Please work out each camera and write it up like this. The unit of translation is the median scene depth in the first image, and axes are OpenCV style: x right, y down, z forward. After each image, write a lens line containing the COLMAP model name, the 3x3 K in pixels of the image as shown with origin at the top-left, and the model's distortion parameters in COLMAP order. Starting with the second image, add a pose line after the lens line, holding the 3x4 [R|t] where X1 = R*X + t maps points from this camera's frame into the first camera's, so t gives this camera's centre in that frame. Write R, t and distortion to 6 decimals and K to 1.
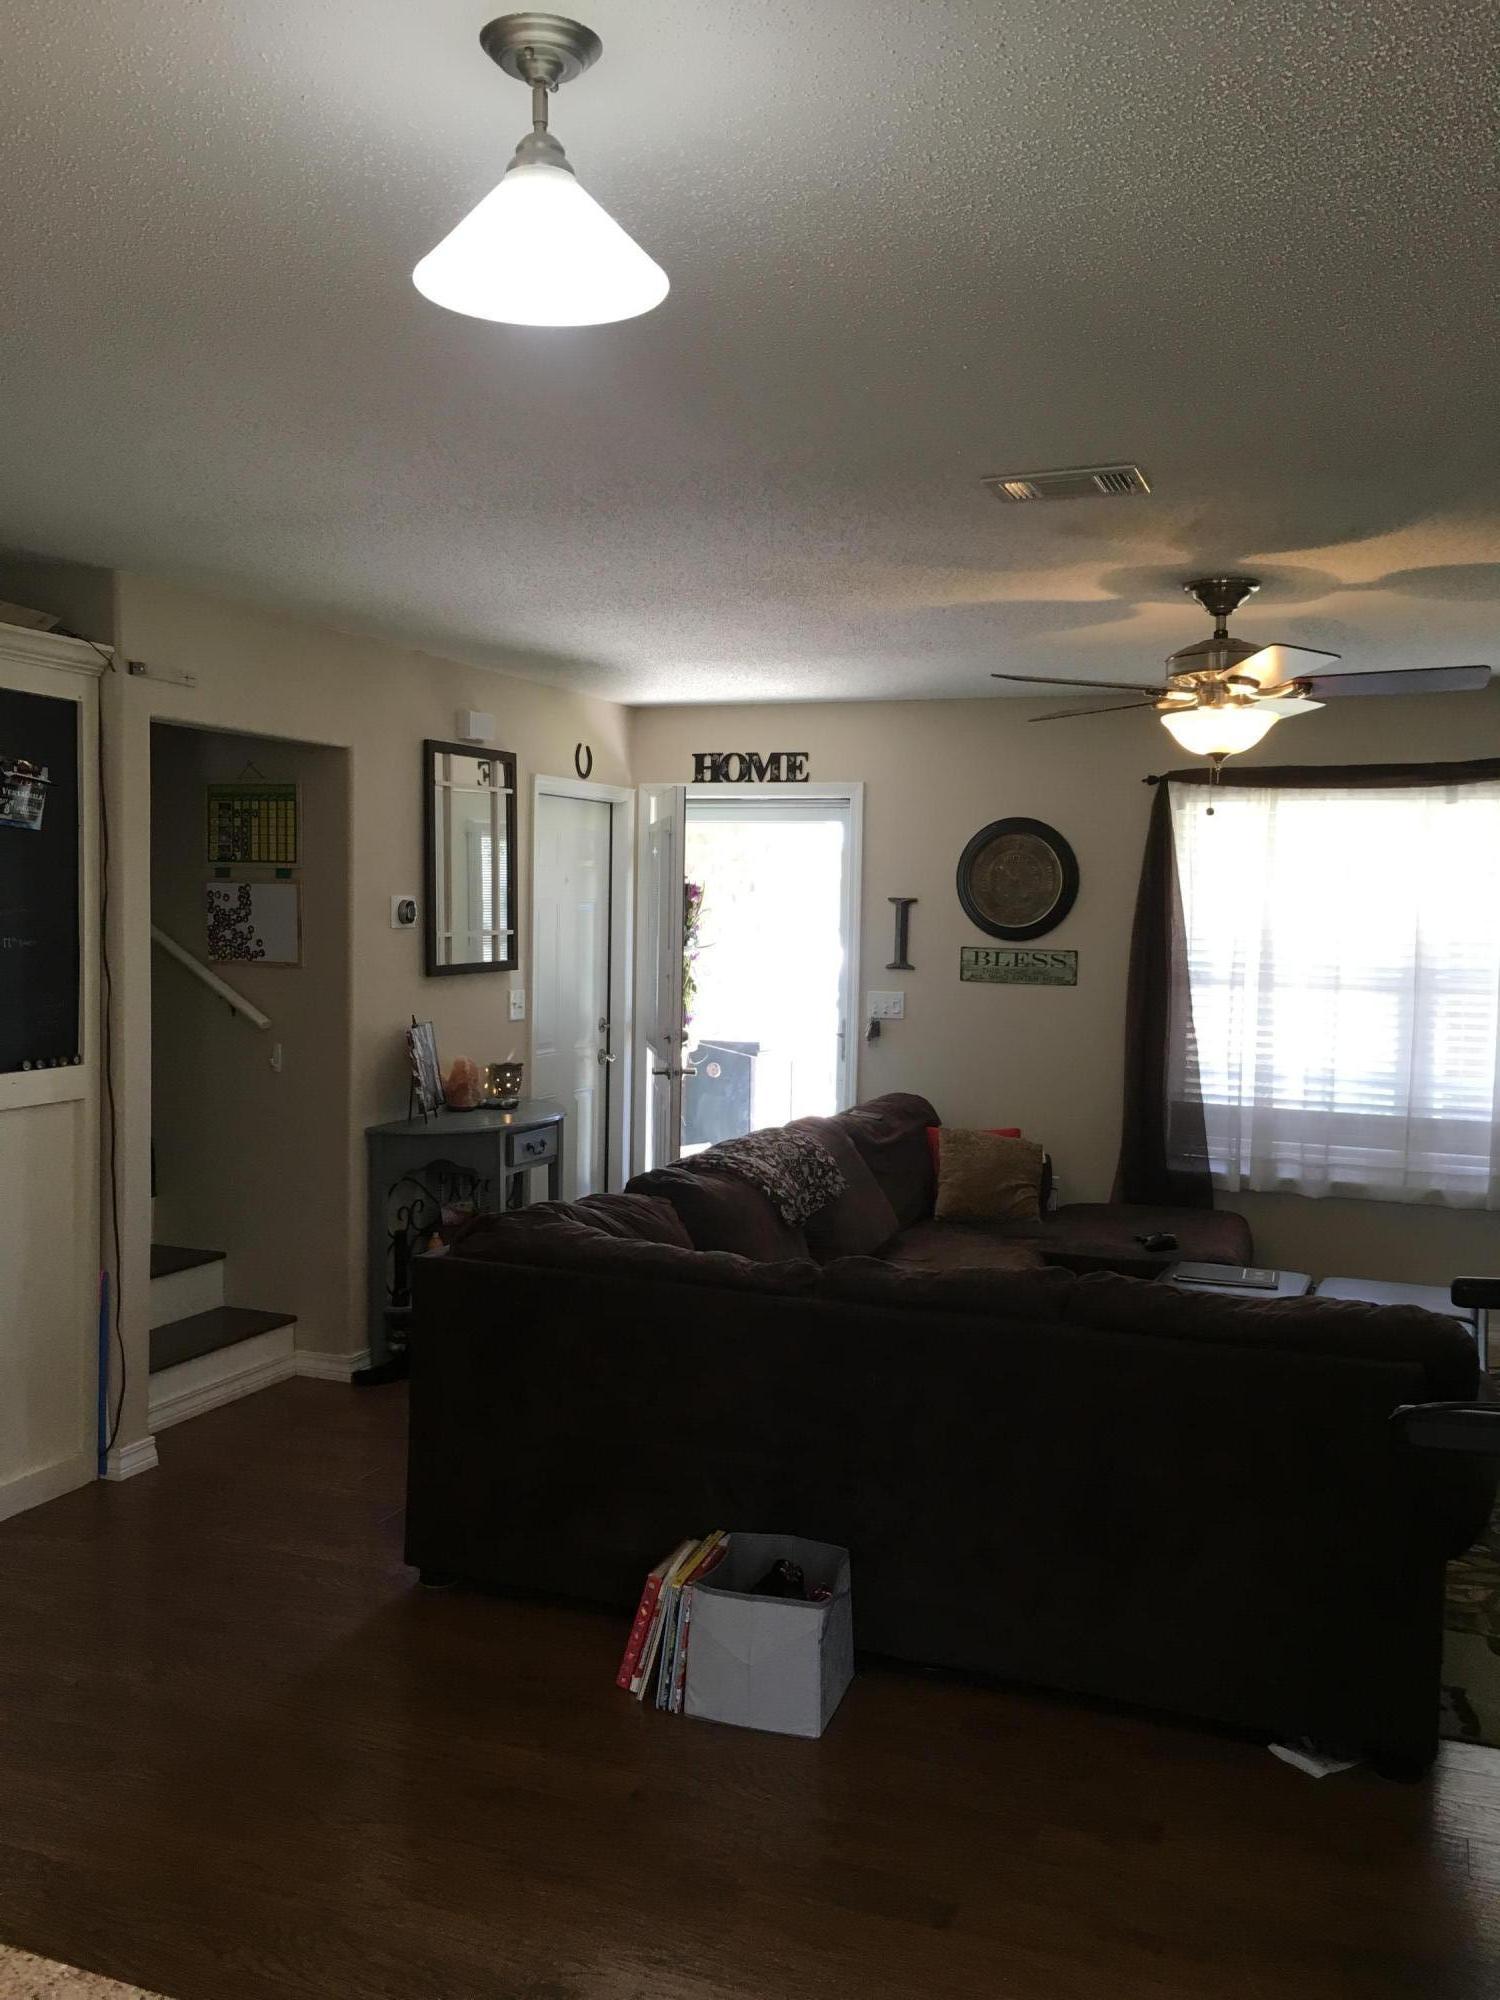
lens RADIAL K [[1710.4, 0, 750.0], [0, 1710.4, 1000.0], [0, 0, 1]] dist [0.060485, -0.091384]
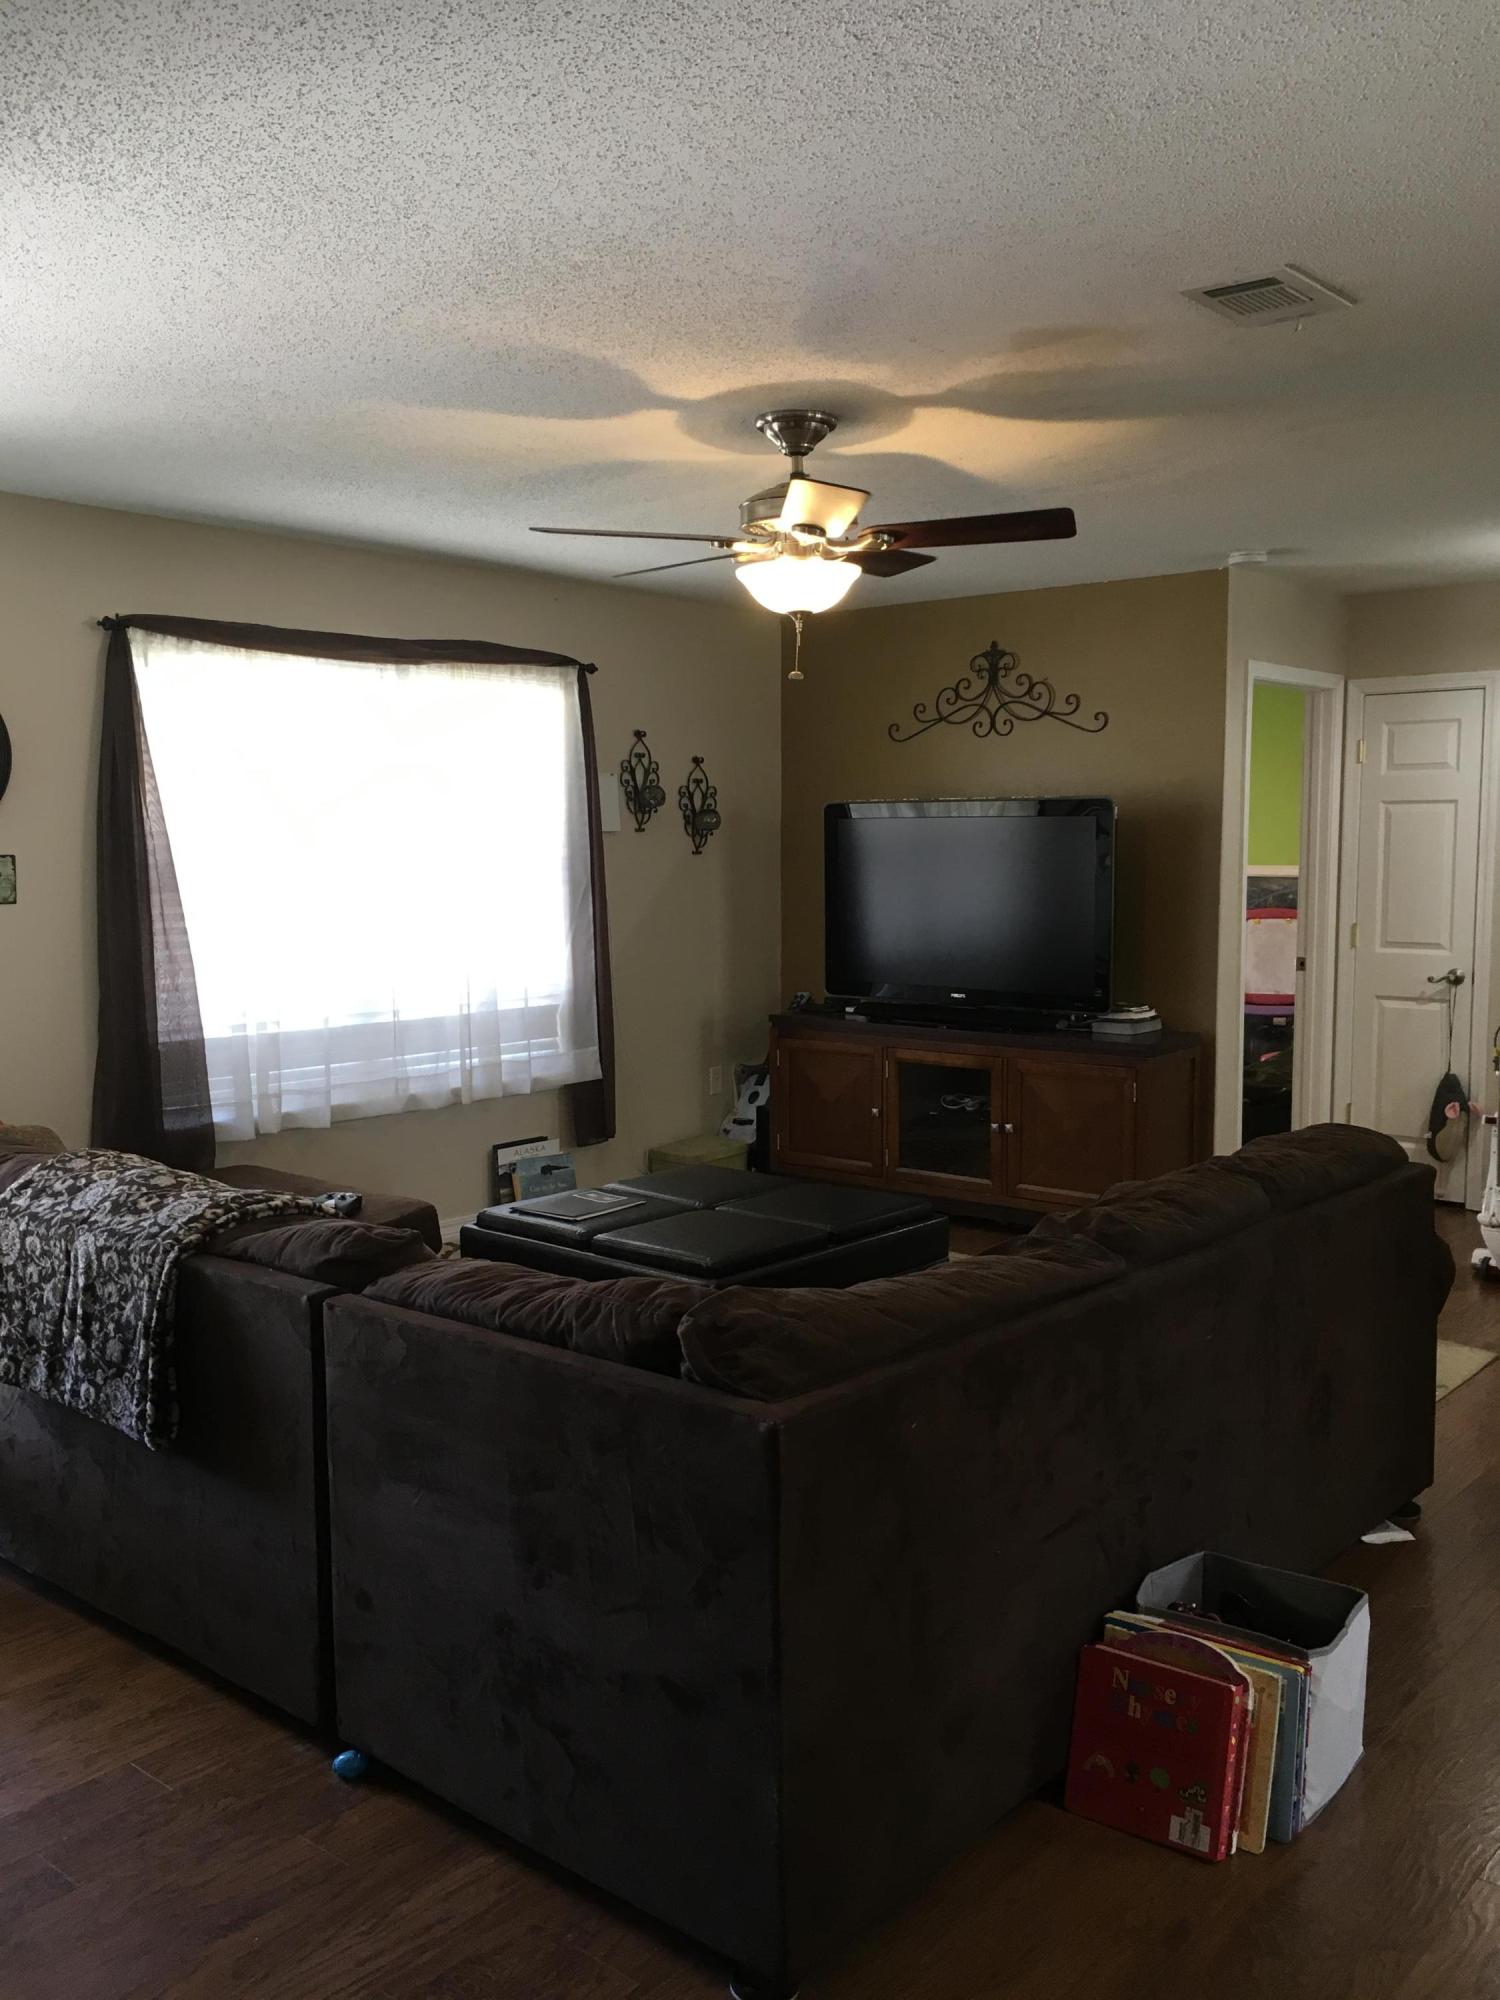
lens RADIAL K [[1710.4, 0, 750.0], [0, 1710.4, 1000.0], [0, 0, 1]] dist [0.060485, -0.091384]
pose [[0.320090, -0.111121, 0.940848, -0.409646], [0.059580, 0.993493, 0.097069, -0.020975], [-0.945512, 0.024985, 0.324628, 0.497326]]
